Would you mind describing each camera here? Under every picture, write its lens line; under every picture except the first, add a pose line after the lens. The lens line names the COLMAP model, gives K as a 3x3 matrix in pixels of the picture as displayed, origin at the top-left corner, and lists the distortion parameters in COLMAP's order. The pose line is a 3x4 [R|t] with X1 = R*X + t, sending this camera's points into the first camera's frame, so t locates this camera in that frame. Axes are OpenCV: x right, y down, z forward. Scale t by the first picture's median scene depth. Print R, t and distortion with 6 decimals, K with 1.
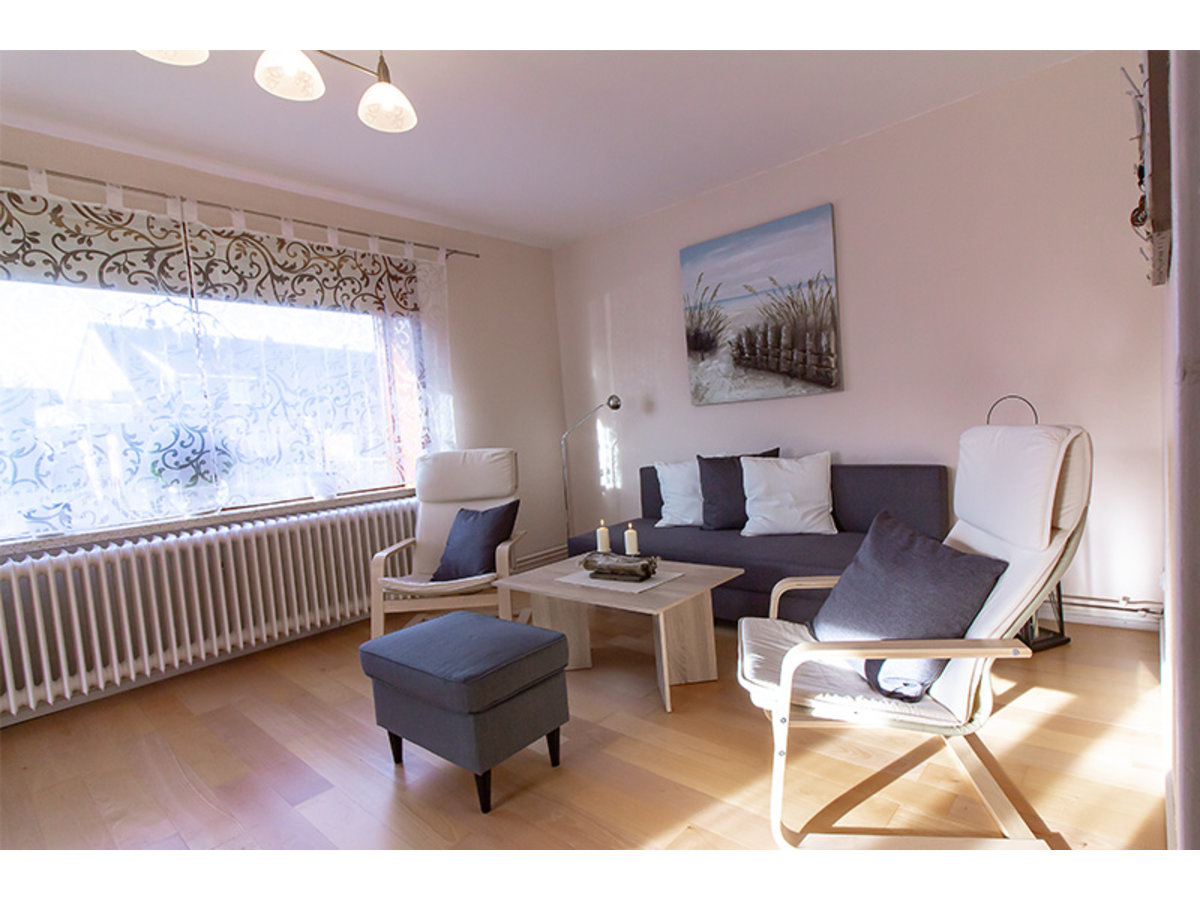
lens RADIAL K [[565.7, 0, 606.4], [0, 565.7, 467.8], [0, 0, 1]] dist [0.009815, 0.000649]
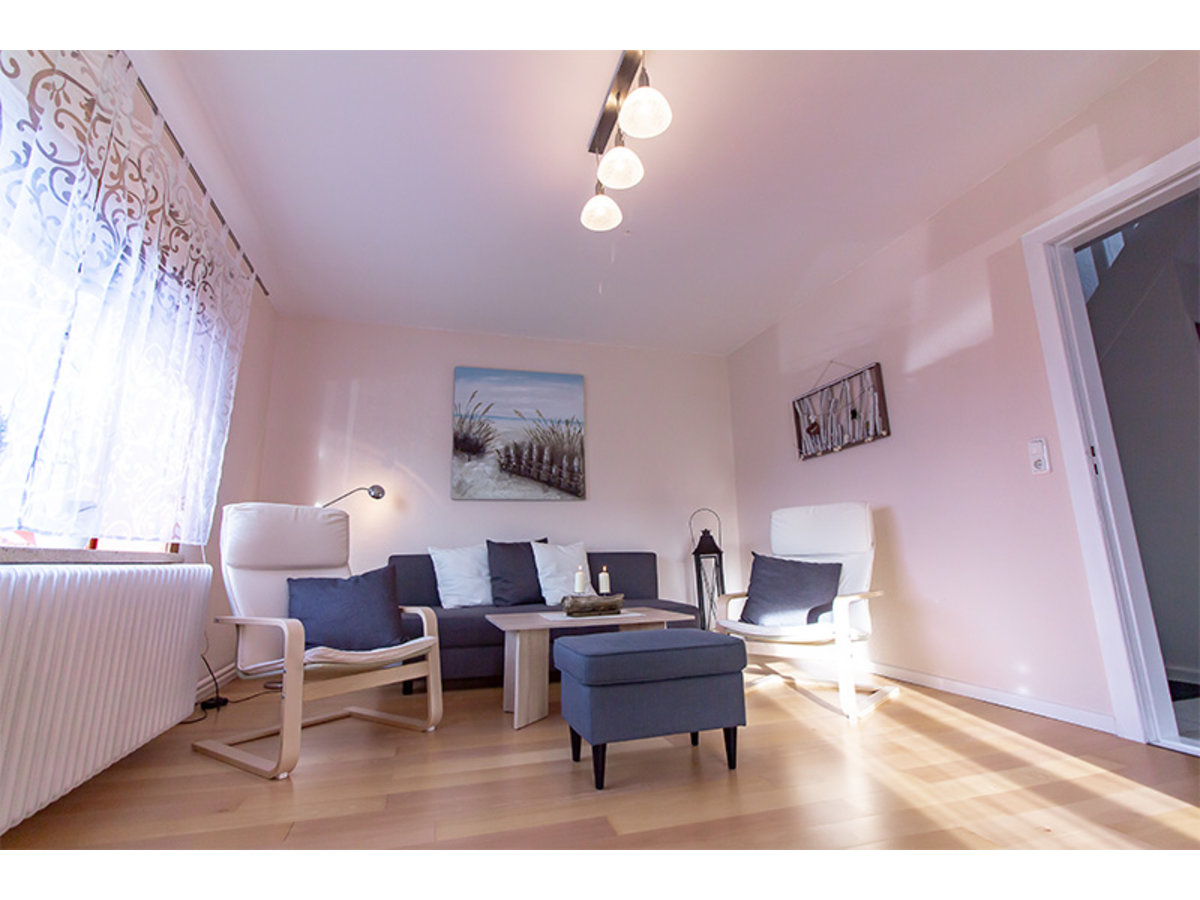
lens RADIAL K [[529.4, 0, 600.0], [0, 529.4, 450.0], [0, 0, 1]] dist [0.001354, 0.000116]
pose [[0.584693, 0.218939, 0.781153, -0.566539], [0.026494, 0.957228, -0.288120, 0.115203], [-0.810822, 0.189157, 0.553884, 0.200443]]
